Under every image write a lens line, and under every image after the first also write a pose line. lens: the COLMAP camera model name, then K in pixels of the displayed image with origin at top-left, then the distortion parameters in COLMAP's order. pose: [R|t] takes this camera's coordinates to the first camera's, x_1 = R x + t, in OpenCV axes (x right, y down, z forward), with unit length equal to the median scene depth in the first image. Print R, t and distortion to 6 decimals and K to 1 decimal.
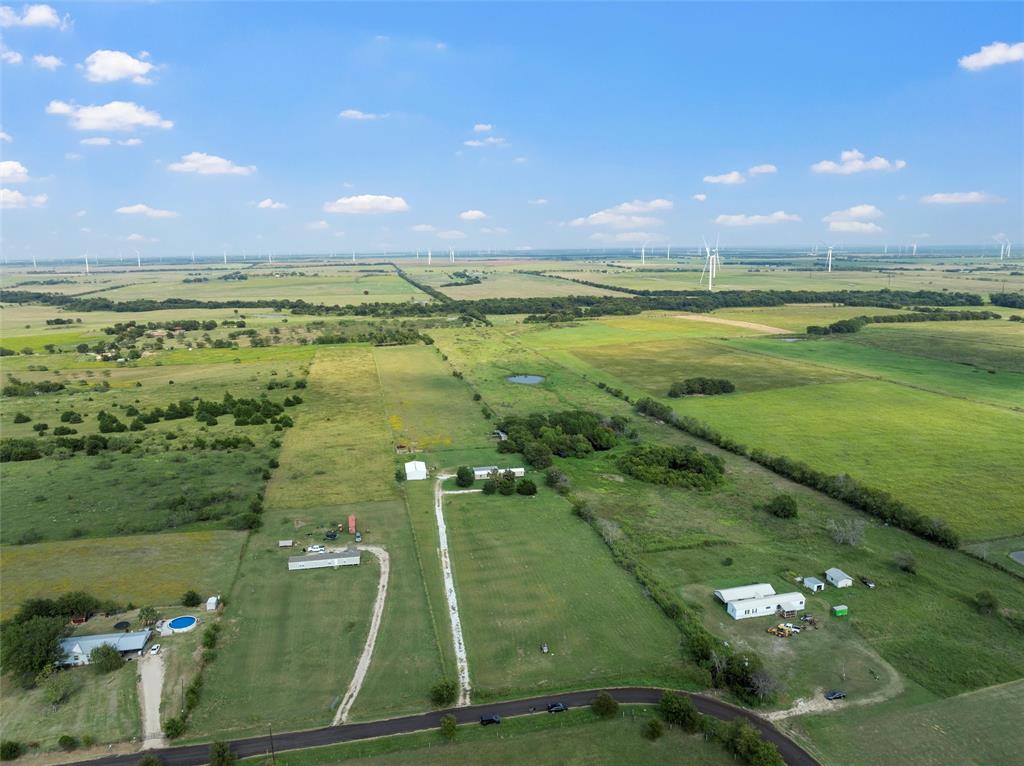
lens RADIAL K [[717.6, 0, 514.3], [0, 717.6, 364.4], [0, 0, 1]] dist [-0.041401, 0.008859]
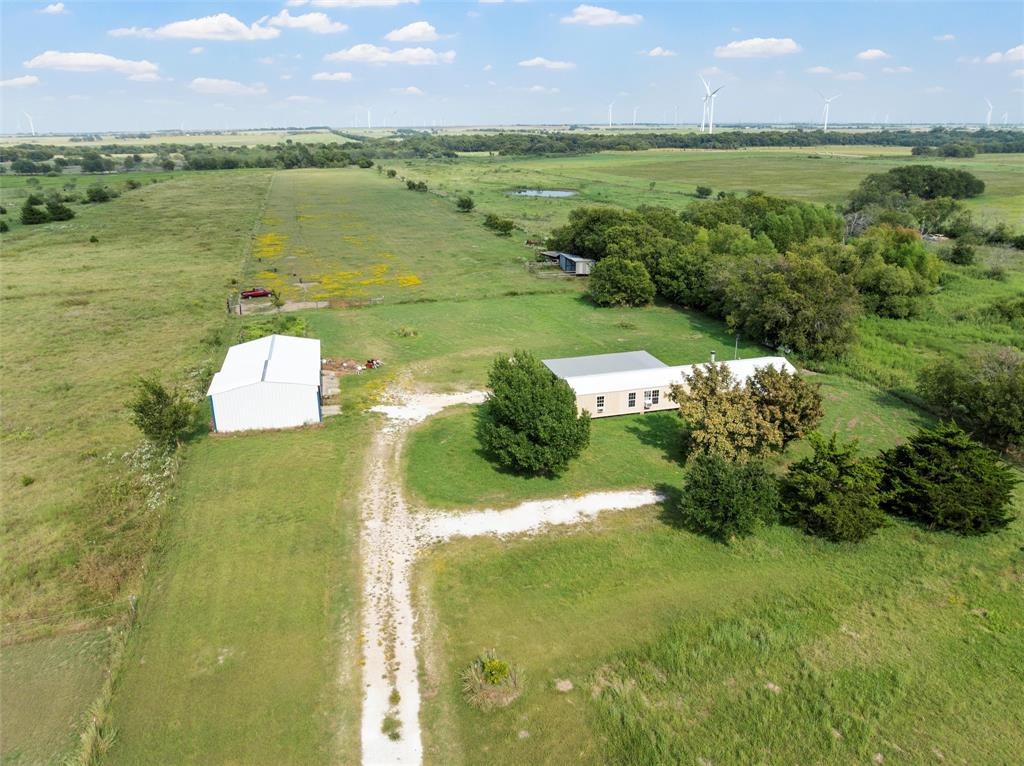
lens RADIAL K [[717.6, 0, 517.4], [0, 717.6, 379.8], [0, 0, 1]] dist [-0.041401, 0.008859]
pose [[0.997102, -0.021507, 0.072971, -0.106239], [0.008064, 0.983681, 0.179741, 0.144233], [-0.075646, -0.178632, 0.981004, 1.024491]]
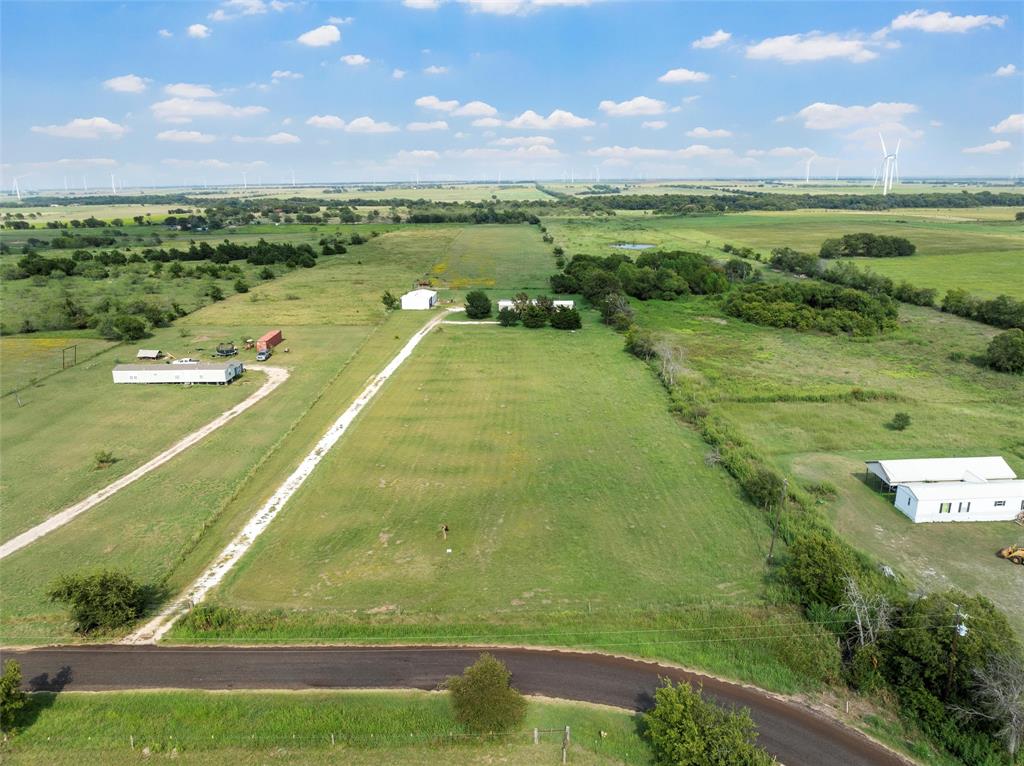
lens RADIAL K [[717.6, 0, 517.3], [0, 717.6, 372.7], [0, 0, 1]] dist [-0.041401, 0.008859]
pose [[0.979654, 0.054512, -0.193151, 0.121582], [-0.033930, 0.993538, 0.108309, 0.181327], [0.197807, -0.099551, 0.975173, 0.430177]]
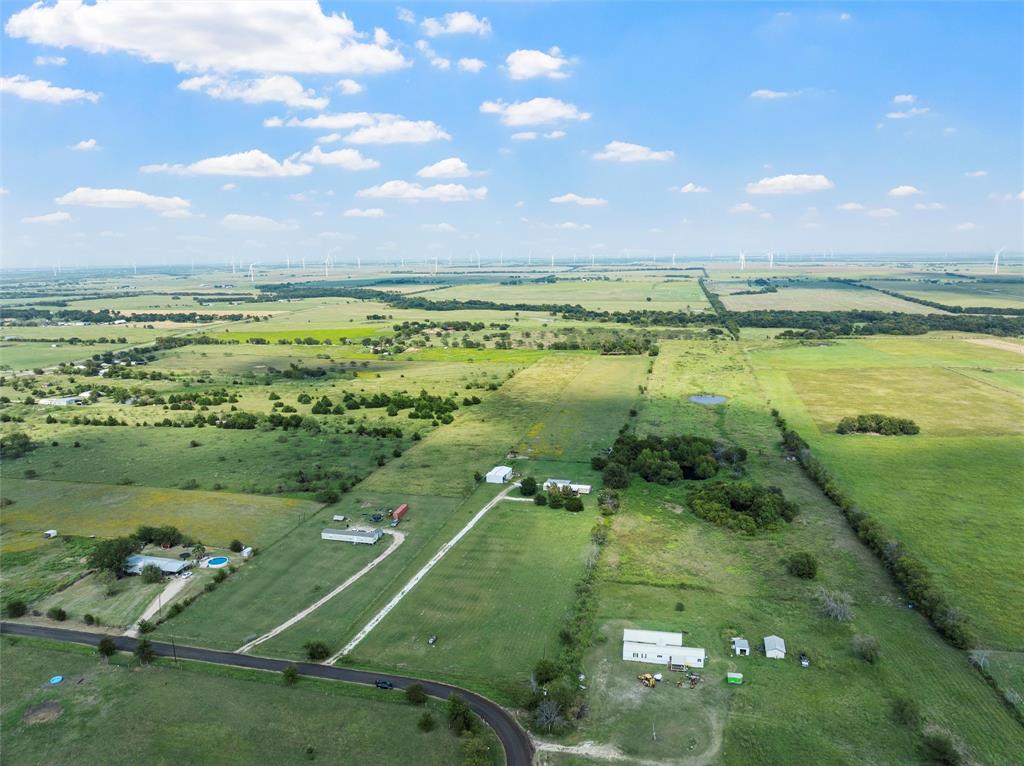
lens RADIAL K [[717.6, 0, 517.6], [0, 717.6, 352.4], [0, 0, 1]] dist [-0.041401, 0.008859]
pose [[0.901414, 0.058835, -0.428943, 0.455707], [-0.067479, 0.997708, -0.004957, -0.048121], [0.427668, 0.033412, 0.903318, 0.006407]]
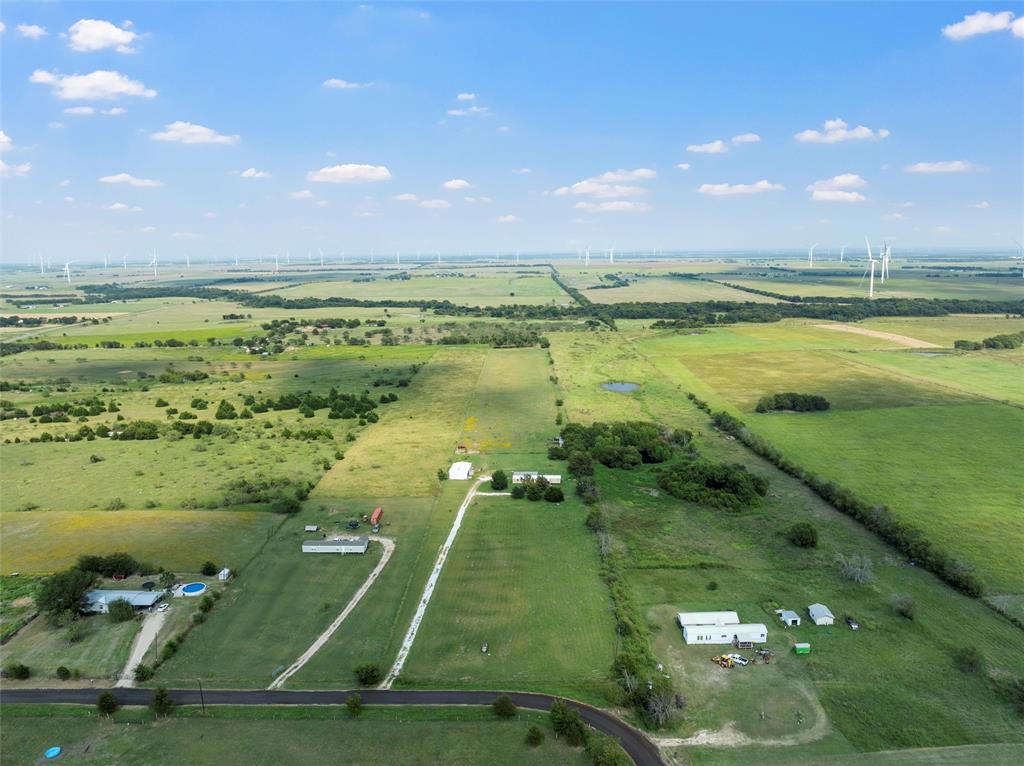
lens RADIAL K [[717.6, 0, 516.1], [0, 717.6, 358.9], [0, 0, 1]] dist [-0.041401, 0.008859]
pose [[0.974053, 0.033625, -0.223808, 0.224160], [-0.035529, 0.999359, -0.004485, -0.019364], [0.223514, 0.012320, 0.974623, -0.017825]]
